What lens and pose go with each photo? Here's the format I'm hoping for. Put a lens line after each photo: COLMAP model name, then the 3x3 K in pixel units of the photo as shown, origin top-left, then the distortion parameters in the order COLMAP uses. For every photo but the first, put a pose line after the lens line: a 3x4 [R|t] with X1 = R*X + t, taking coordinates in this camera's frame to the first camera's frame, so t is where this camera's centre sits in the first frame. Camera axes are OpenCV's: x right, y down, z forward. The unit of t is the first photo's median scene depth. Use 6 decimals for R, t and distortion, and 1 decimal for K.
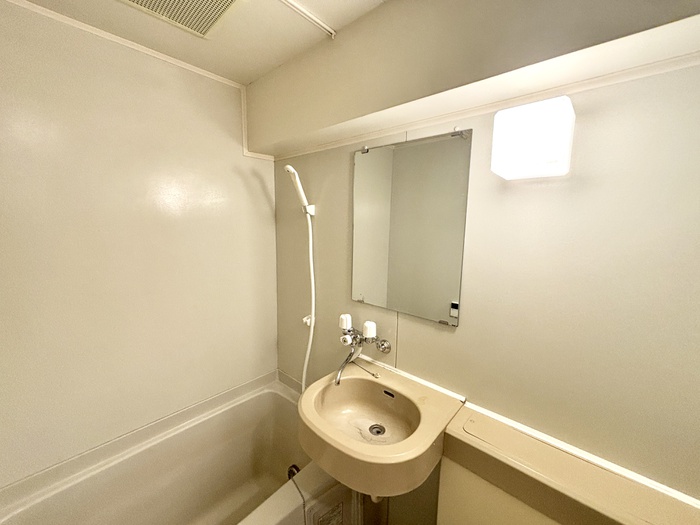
lens RADIAL K [[281.7, 0, 351.9], [0, 281.7, 260.6], [0, 0, 1]] dist [-0.005575, 0.000053]
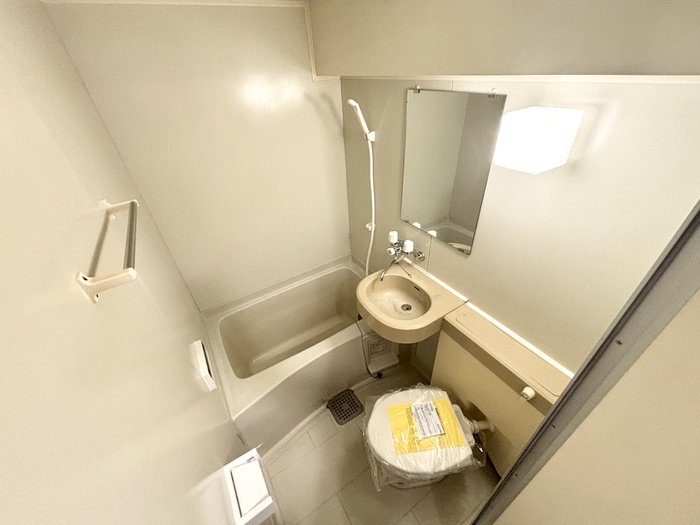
lens RADIAL K [[281.7, 0, 347.1], [0, 281.7, 259.8], [0, 0, 1]] dist [-0.005575, 0.000053]
pose [[0.954353, 0.101951, -0.280744, 0.159971], [0.039416, 0.888732, 0.456729, -0.316880], [0.296070, -0.446946, 0.844146, -0.267325]]
